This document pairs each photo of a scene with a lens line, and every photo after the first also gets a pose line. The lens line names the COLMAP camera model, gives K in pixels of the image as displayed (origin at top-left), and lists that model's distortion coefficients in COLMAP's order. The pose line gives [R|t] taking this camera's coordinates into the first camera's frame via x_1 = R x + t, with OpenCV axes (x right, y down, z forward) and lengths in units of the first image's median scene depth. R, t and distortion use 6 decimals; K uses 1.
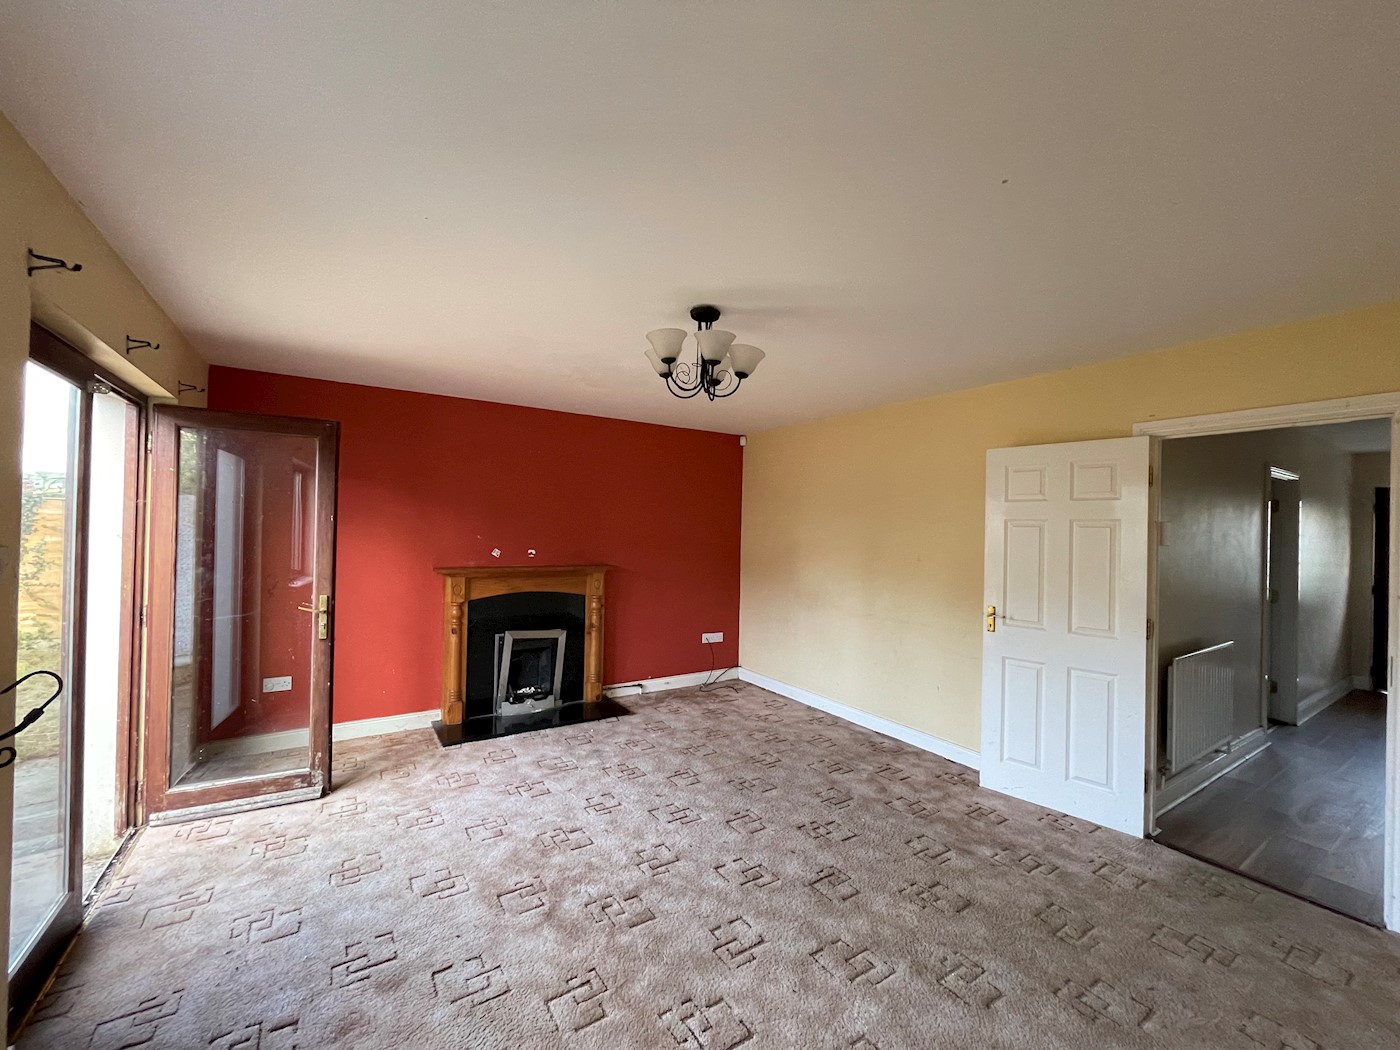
lens RADIAL K [[564.3, 0, 700.4], [0, 564.3, 548.8], [0, 0, 1]] dist [-0.001248, -0.000005]
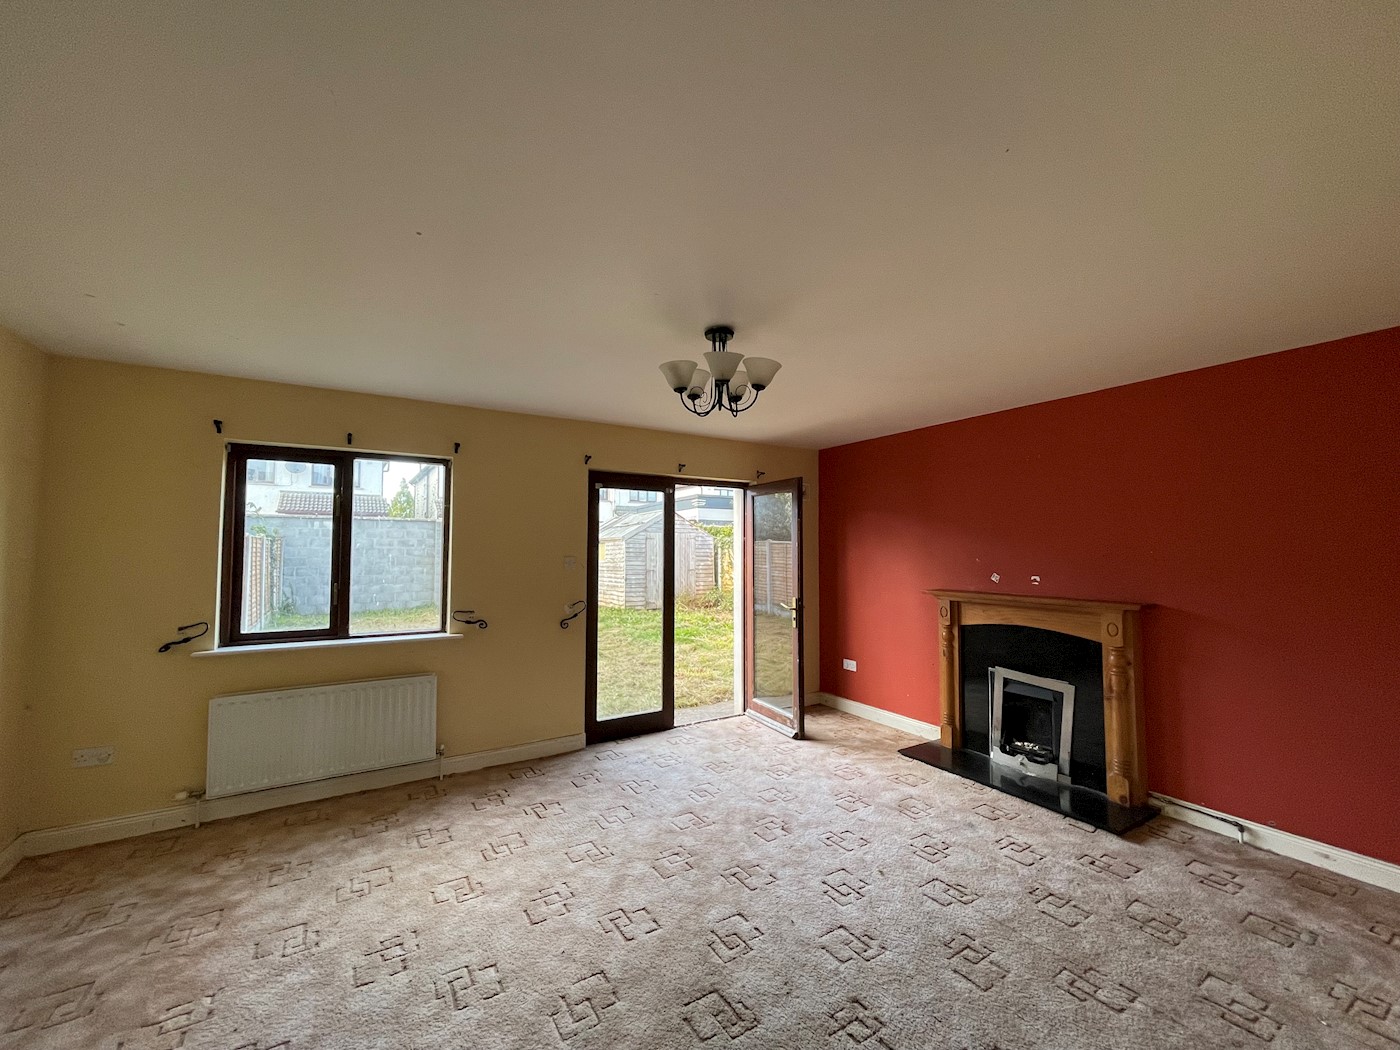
lens RADIAL K [[564.2, 0, 695.6], [0, 564.2, 525.9], [0, 0, 1]] dist [-0.000857, -0.000015]
pose [[-0.018304, -0.062804, -0.997858, 0.642990], [-0.038485, 0.997330, -0.062065, -0.001718], [0.999092, 0.037267, -0.020672, 0.604618]]
